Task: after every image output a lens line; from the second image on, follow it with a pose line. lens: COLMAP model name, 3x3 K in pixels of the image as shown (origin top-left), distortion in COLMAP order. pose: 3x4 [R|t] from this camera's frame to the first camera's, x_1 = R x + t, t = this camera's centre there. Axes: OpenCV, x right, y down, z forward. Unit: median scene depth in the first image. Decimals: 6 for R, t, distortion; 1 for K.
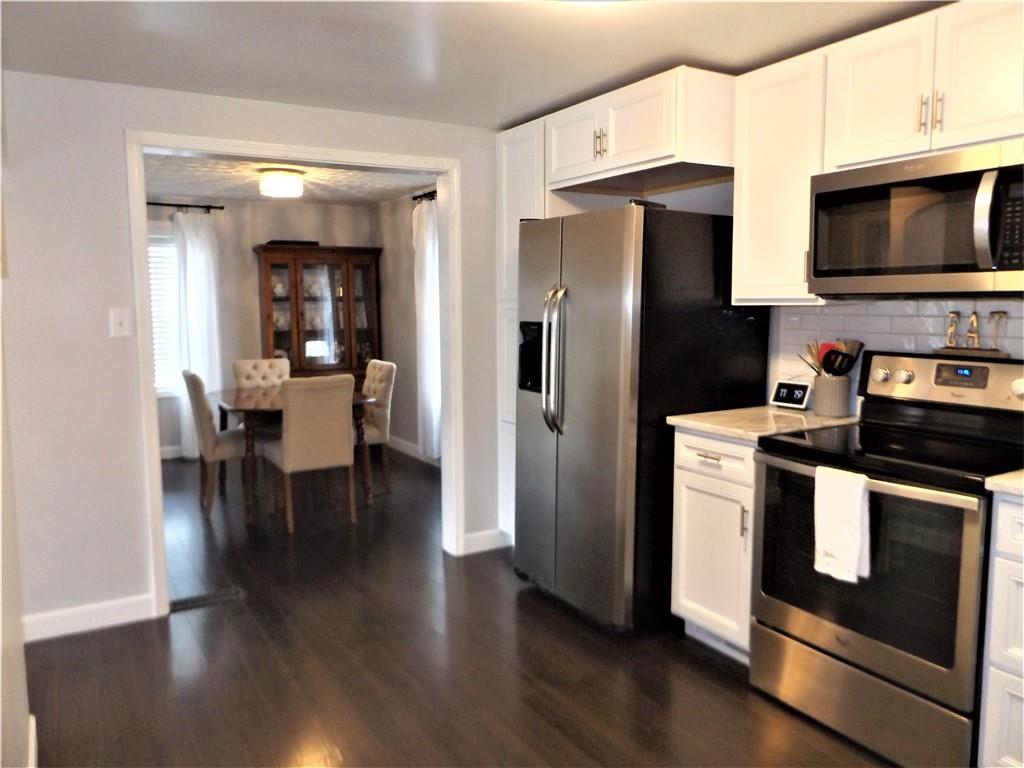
lens RADIAL K [[753.5, 0, 510.8], [0, 753.5, 405.0], [0, 0, 1]] dist [0.001247, -0.001892]
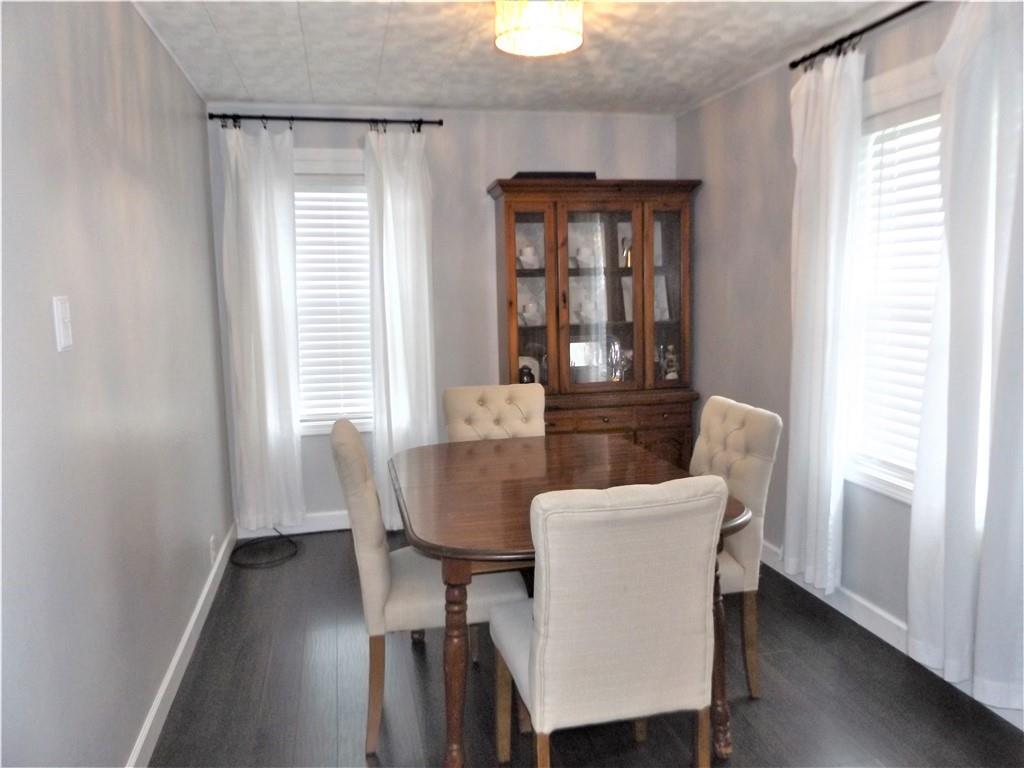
lens RADIAL K [[753.5, 0, 507.4], [0, 753.5, 378.4], [0, 0, 1]] dist [0.001247, -0.001892]
pose [[0.949809, 0.022987, -0.311983, -0.138019], [-0.023834, 0.999715, 0.001101, -0.058648], [0.311920, 0.006390, 0.950087, 0.439404]]
